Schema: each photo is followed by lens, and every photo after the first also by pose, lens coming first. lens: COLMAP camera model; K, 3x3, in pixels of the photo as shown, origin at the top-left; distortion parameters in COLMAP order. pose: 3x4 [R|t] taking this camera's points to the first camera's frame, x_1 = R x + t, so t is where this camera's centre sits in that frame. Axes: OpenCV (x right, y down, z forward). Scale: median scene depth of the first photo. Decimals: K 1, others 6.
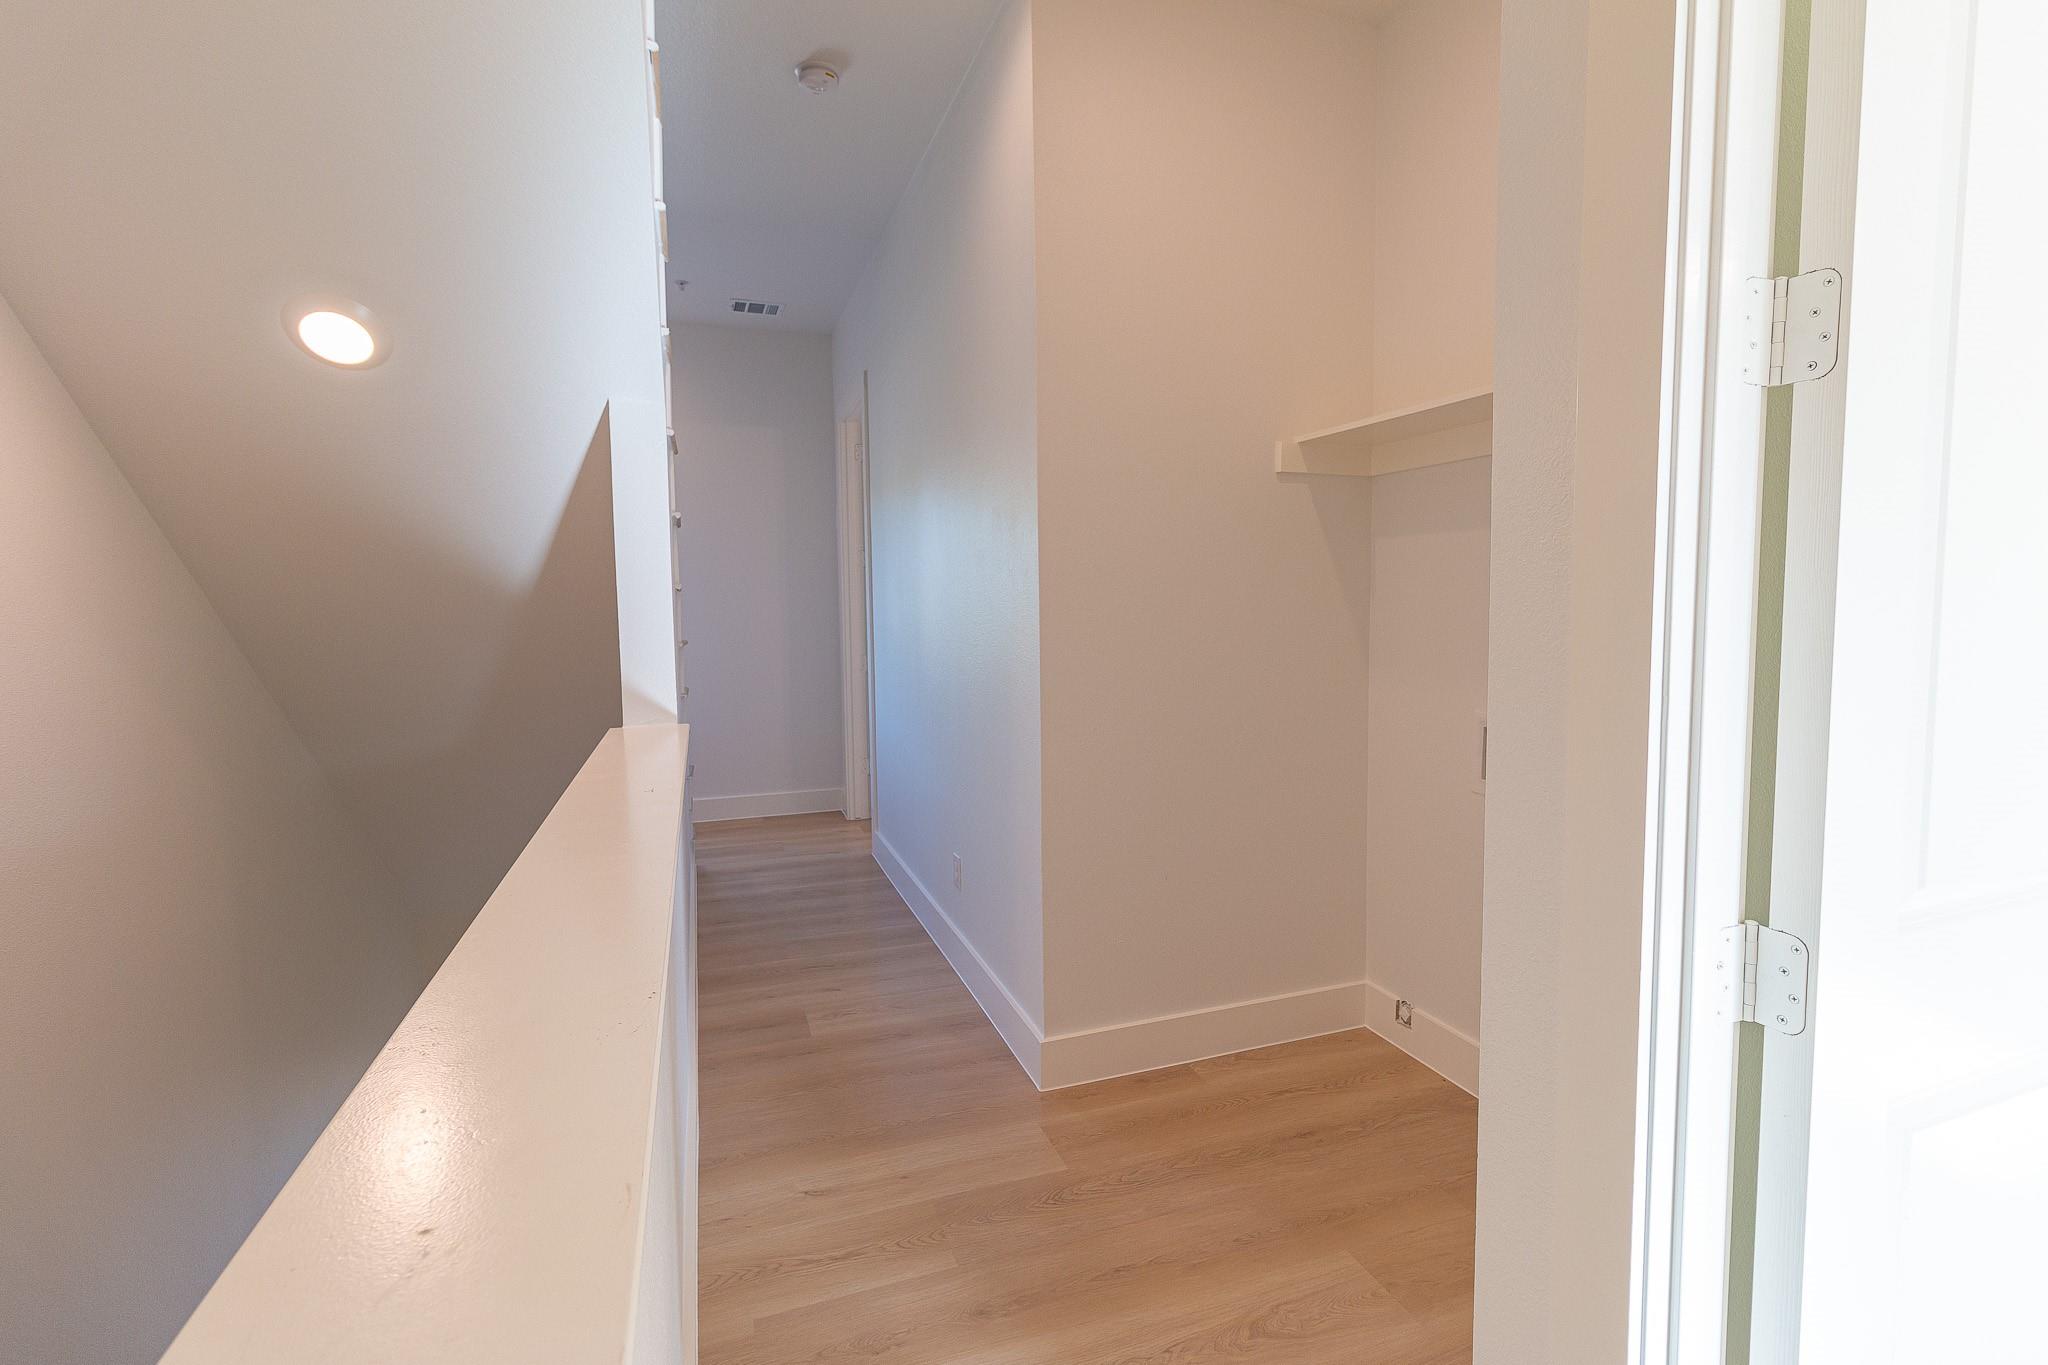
lens RADIAL K [[913.1, 0, 1019.2], [0, 913.1, 667.9], [0, 0, 1]] dist [0.000804, 0.000389]
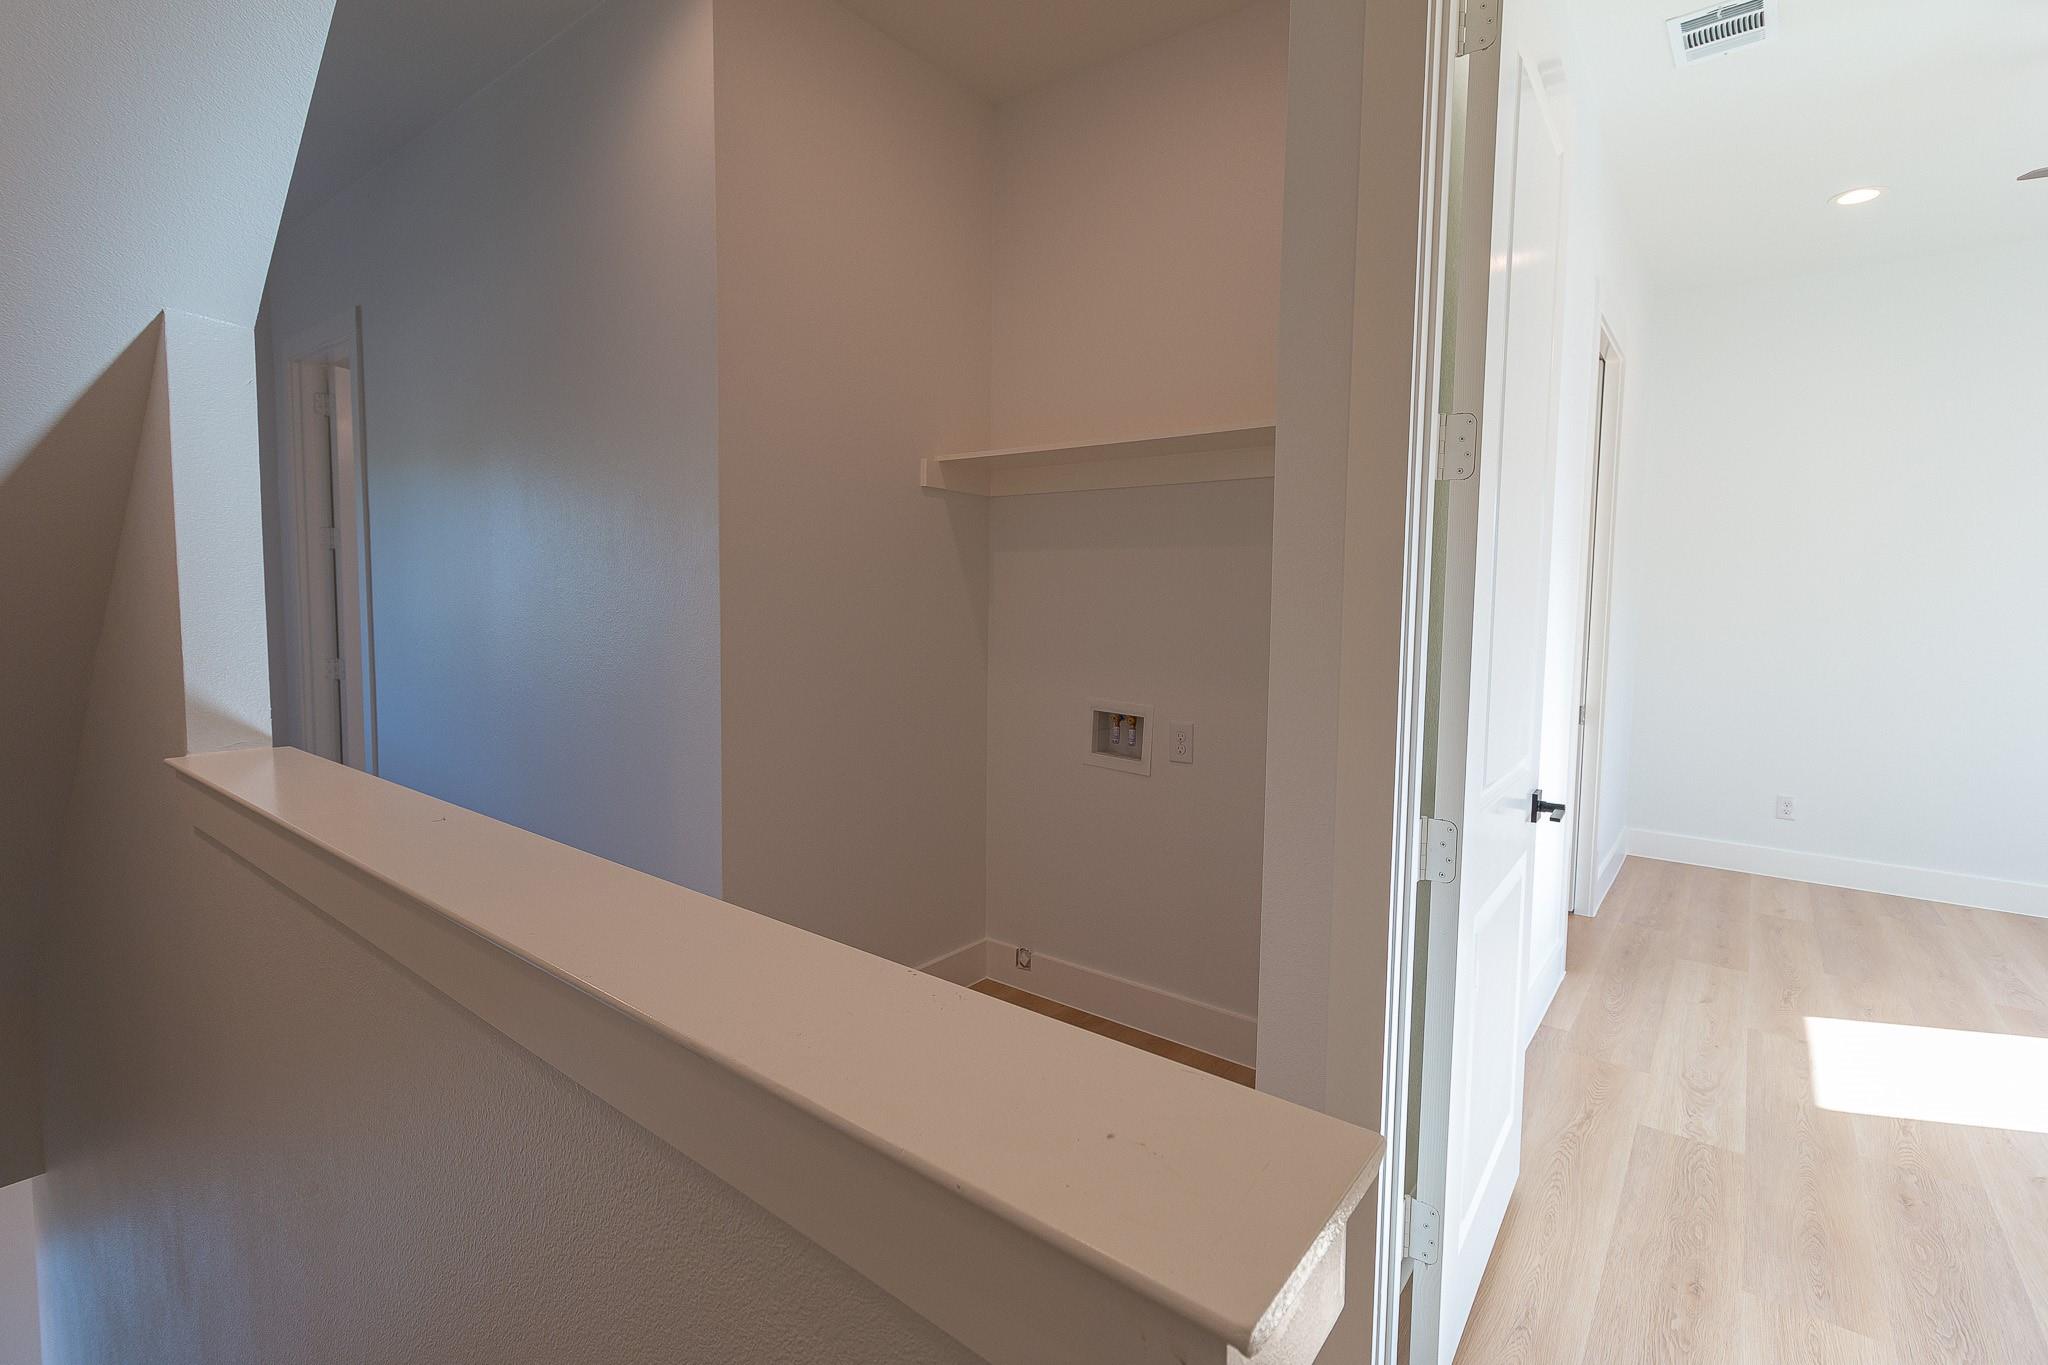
lens RADIAL K [[913.1, 0, 1019.2], [0, 913.1, 667.9], [0, 0, 1]] dist [0.000804, 0.000389]
pose [[0.847648, -0.015621, 0.530328, -0.247825], [0.015930, 0.999865, 0.003989, 0.001249], [-0.530319, 0.005067, 0.847783, 0.012066]]
